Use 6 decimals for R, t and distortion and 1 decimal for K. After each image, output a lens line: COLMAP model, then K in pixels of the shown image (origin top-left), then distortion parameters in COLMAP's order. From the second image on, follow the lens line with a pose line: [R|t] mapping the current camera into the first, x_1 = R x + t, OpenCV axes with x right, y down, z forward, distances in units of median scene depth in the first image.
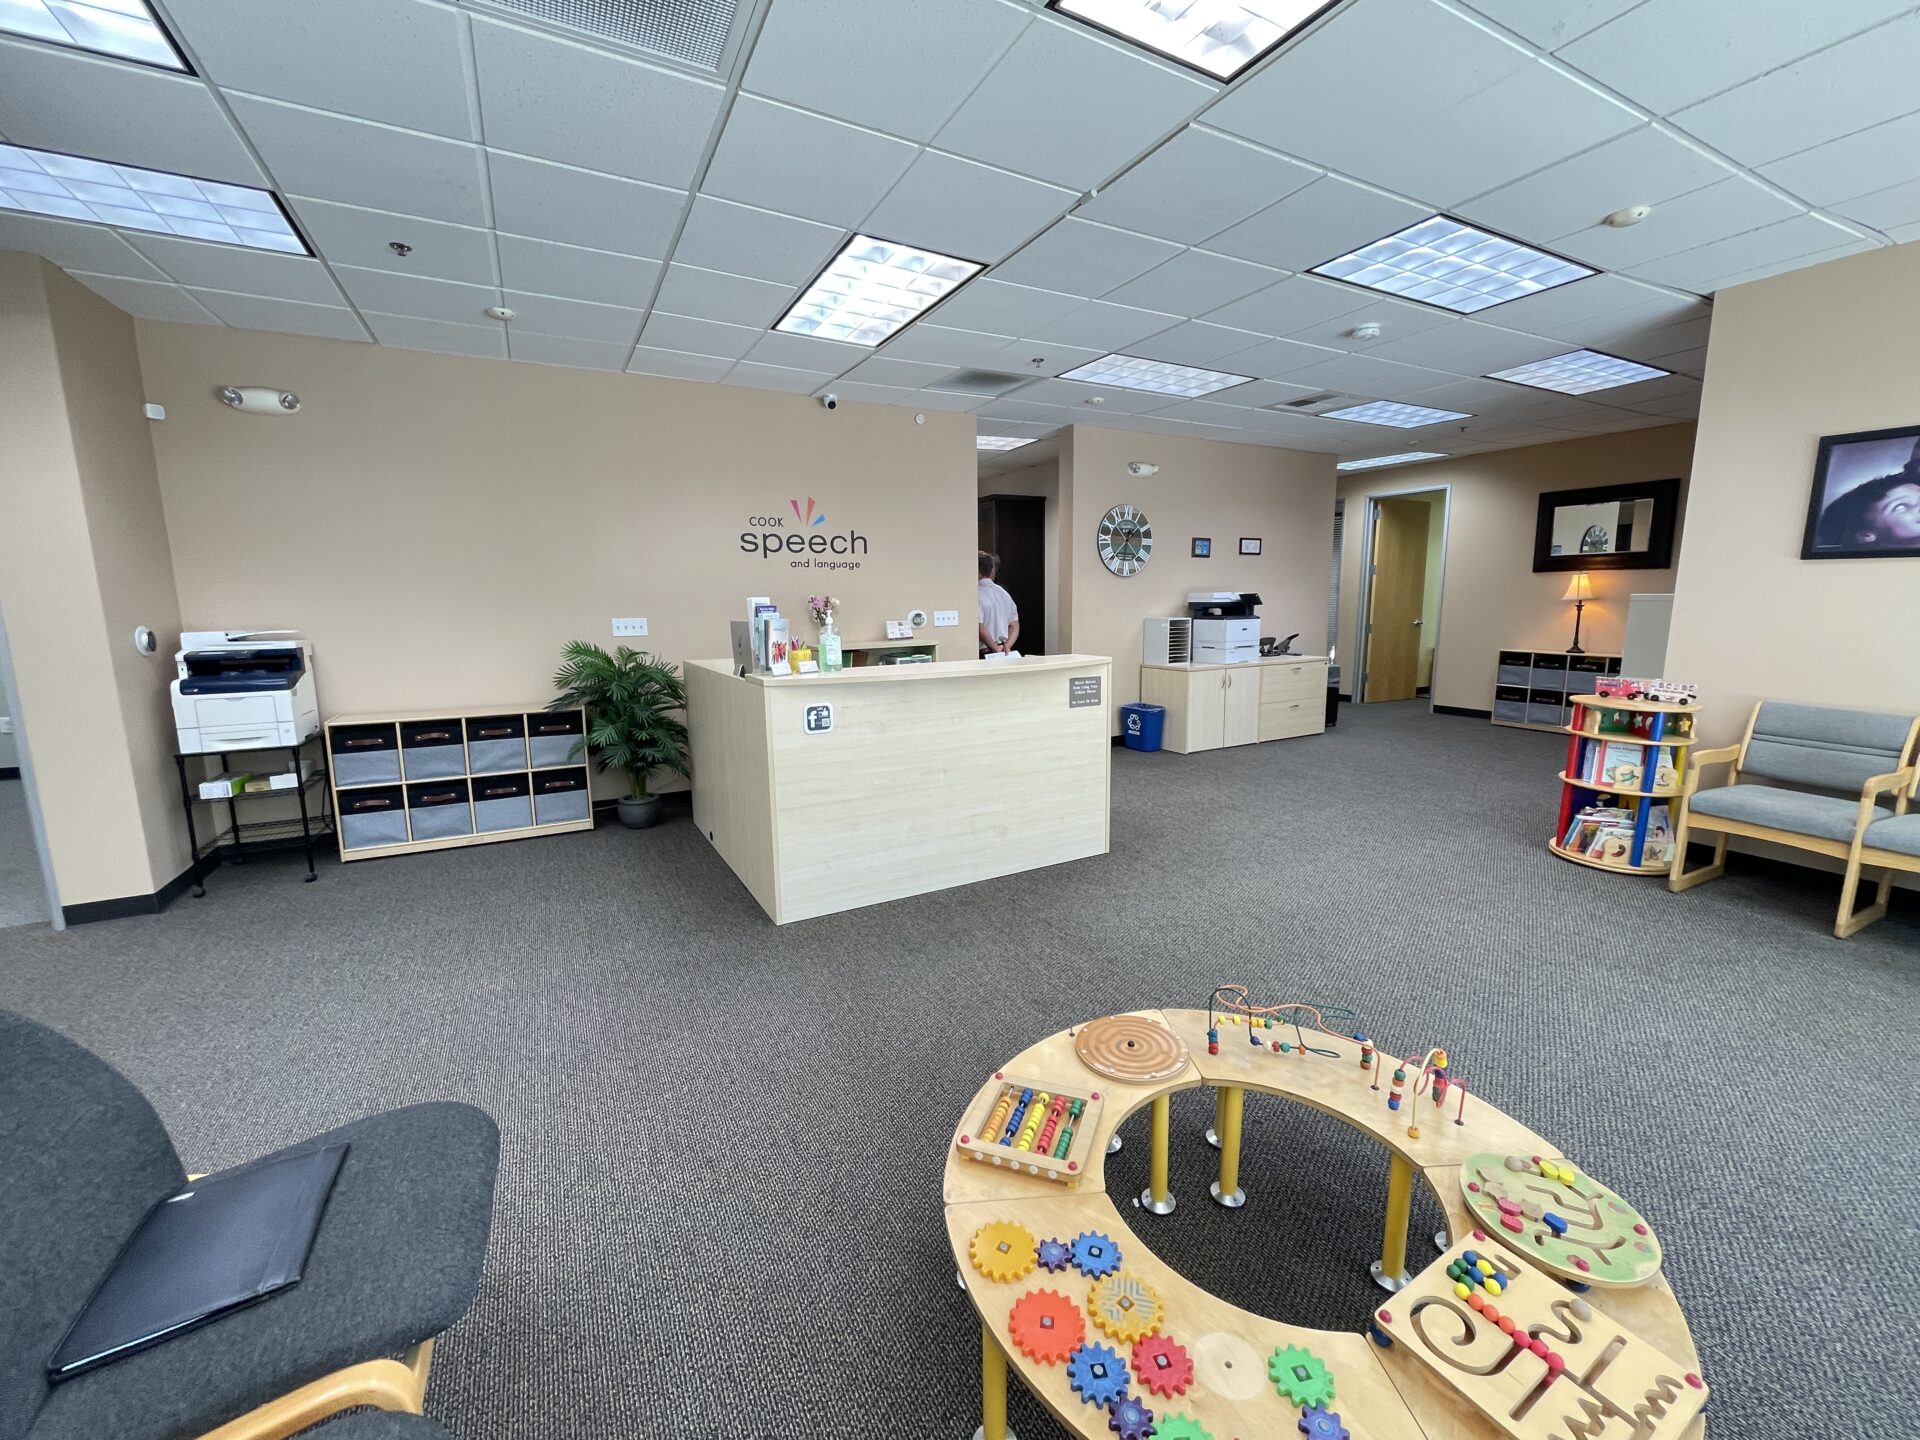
lens RADIAL K [[777.9, 0, 955.9], [0, 777.9, 719.7], [0, 0, 1]] dist [-0.000752, -0.000132]
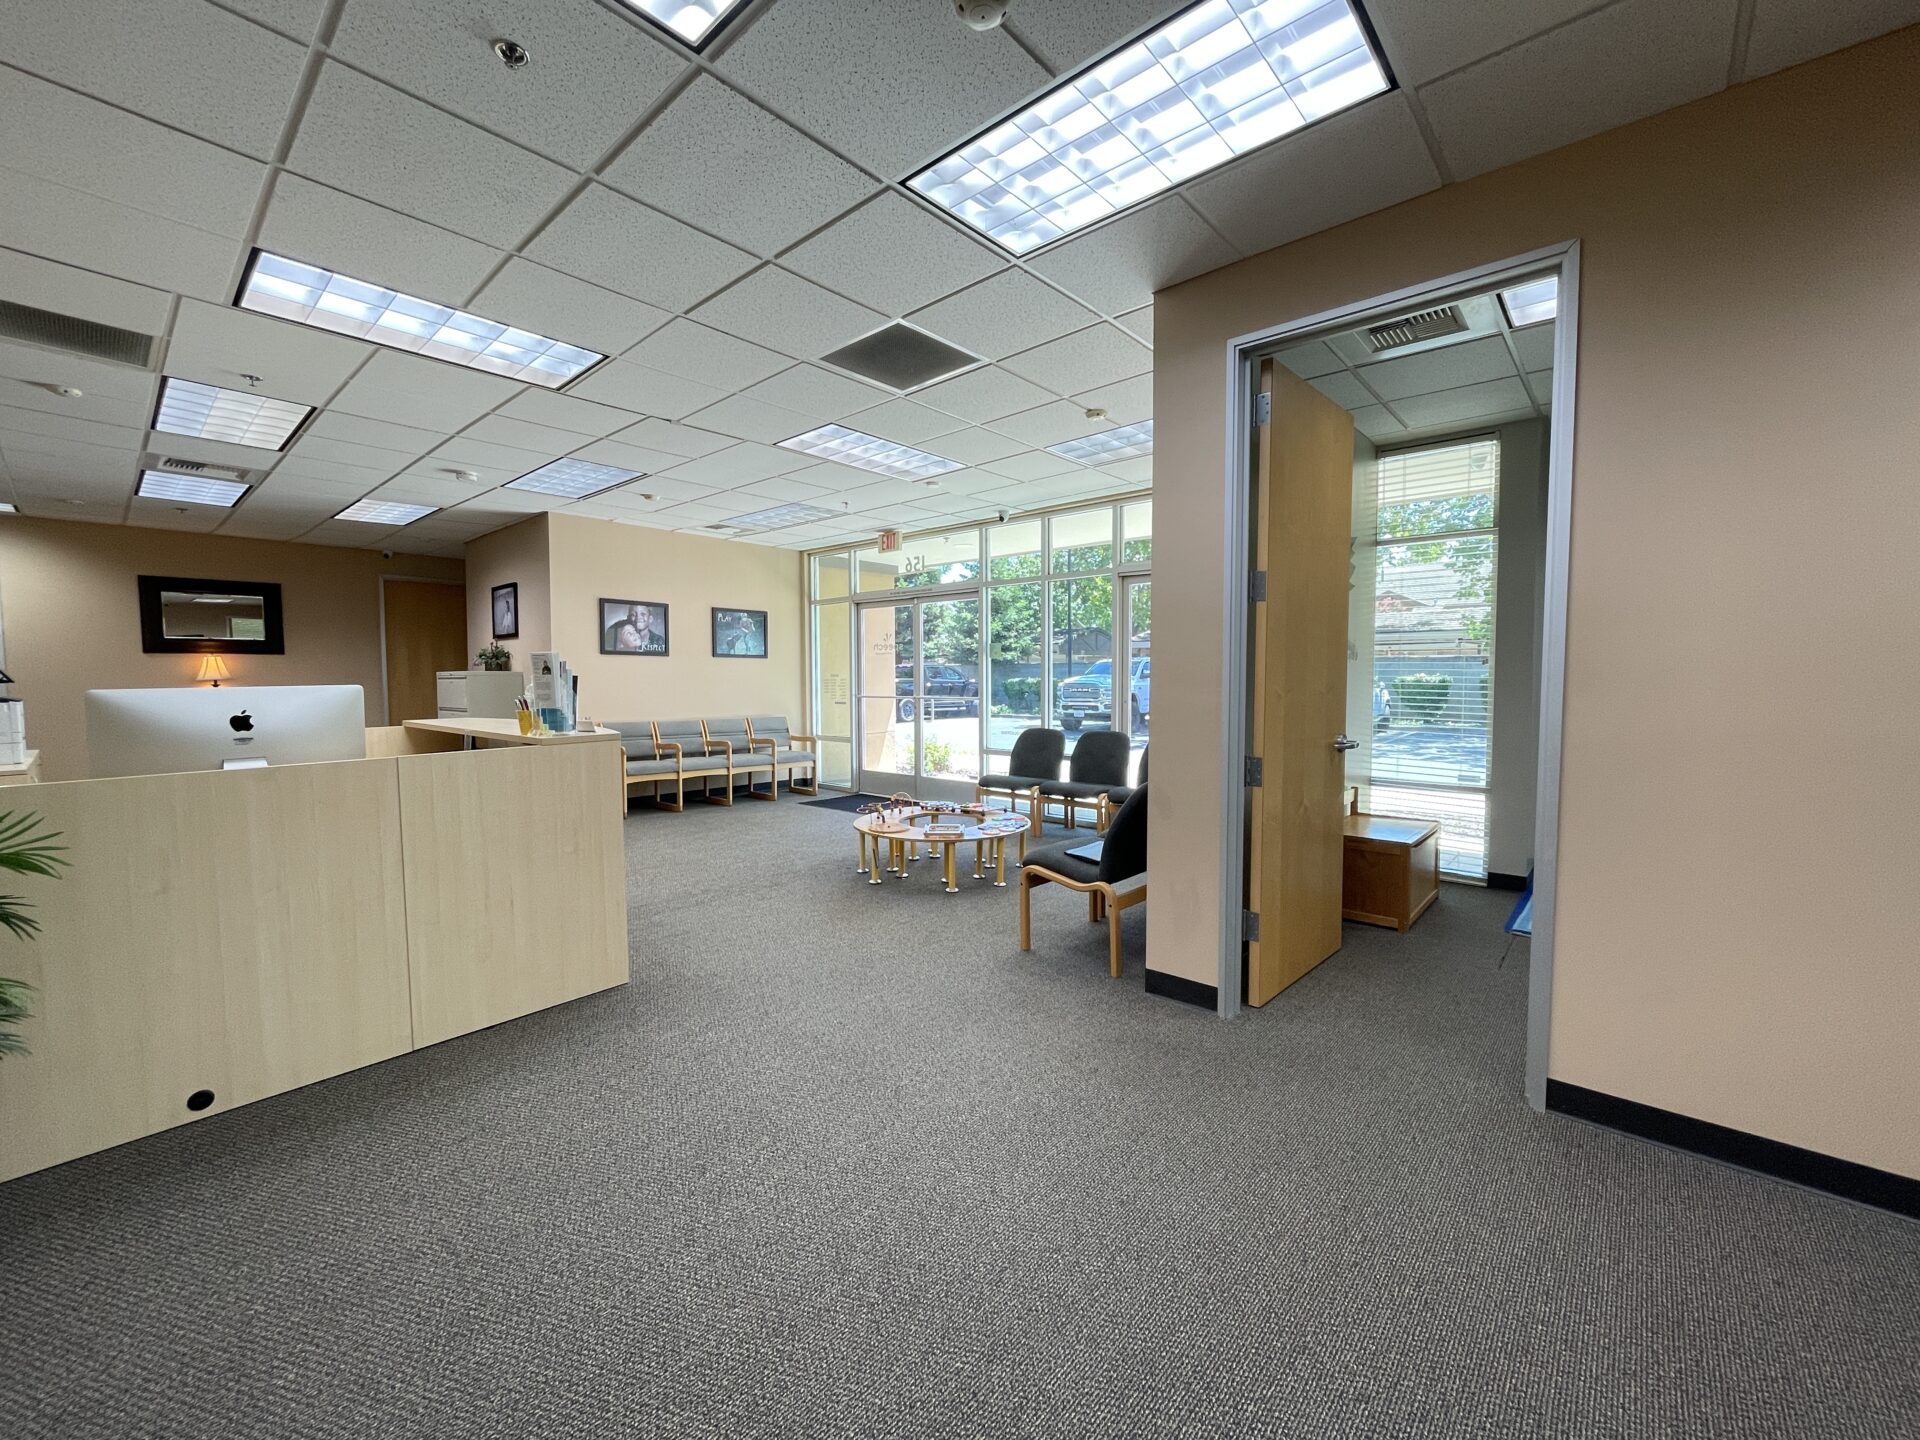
lens RADIAL K [[777.9, 0, 957.6], [0, 777.9, 721.7], [0, 0, 1]] dist [-0.000752, -0.000132]
pose [[-0.347712, -0.043185, 0.936606, -1.259420], [0.155461, 0.982456, 0.103013, -0.096779], [-0.924623, 0.181424, -0.334898, 0.872572]]
